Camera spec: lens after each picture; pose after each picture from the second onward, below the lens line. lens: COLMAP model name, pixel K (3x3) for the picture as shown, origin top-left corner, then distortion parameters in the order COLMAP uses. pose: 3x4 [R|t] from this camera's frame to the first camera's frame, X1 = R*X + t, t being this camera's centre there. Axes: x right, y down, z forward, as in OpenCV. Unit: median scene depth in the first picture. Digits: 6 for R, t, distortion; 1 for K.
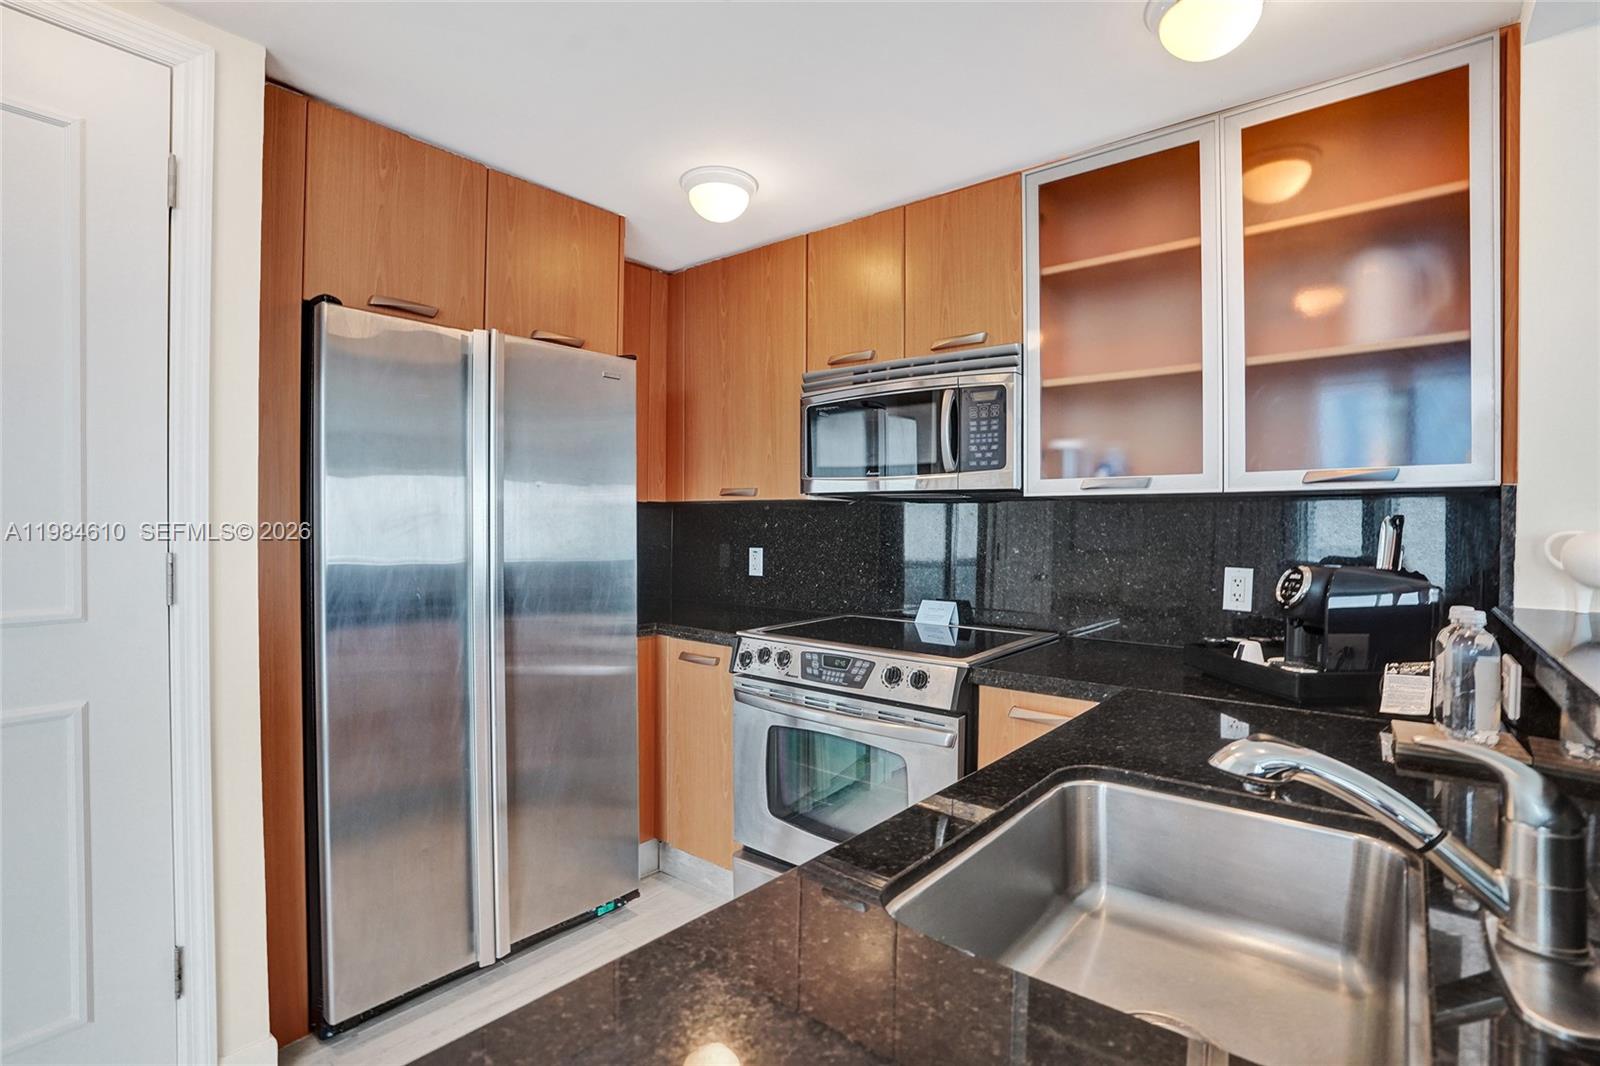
lens RADIAL K [[738.1, 0, 801.1], [0, 738.1, 516.9], [0, 0, 1]] dist [-0.019060, 0.000469]
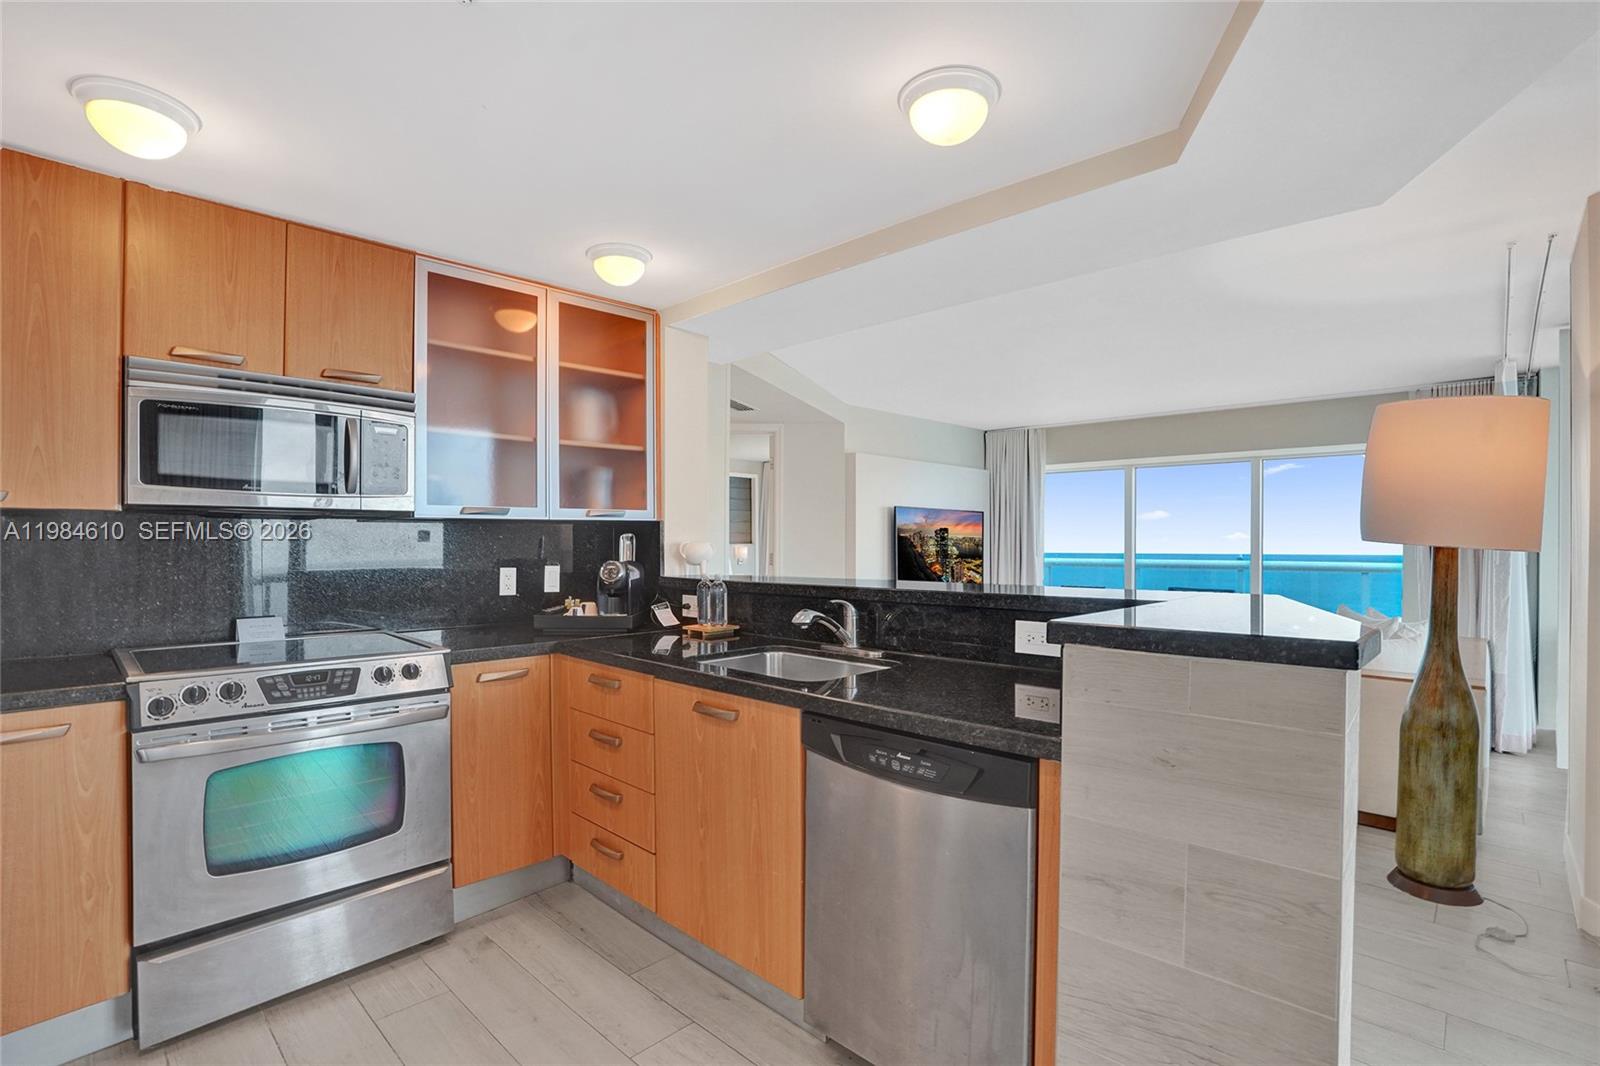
lens RADIAL K [[738.1, 0, 801.6], [0, 738.1, 540.2], [0, 0, 1]] dist [-0.019060, 0.000469]
pose [[0.118541, -0.005243, 0.992935, -0.847028], [-0.004021, 0.999975, 0.005760, 0.000105], [-0.992941, -0.004675, 0.118517, 0.214036]]
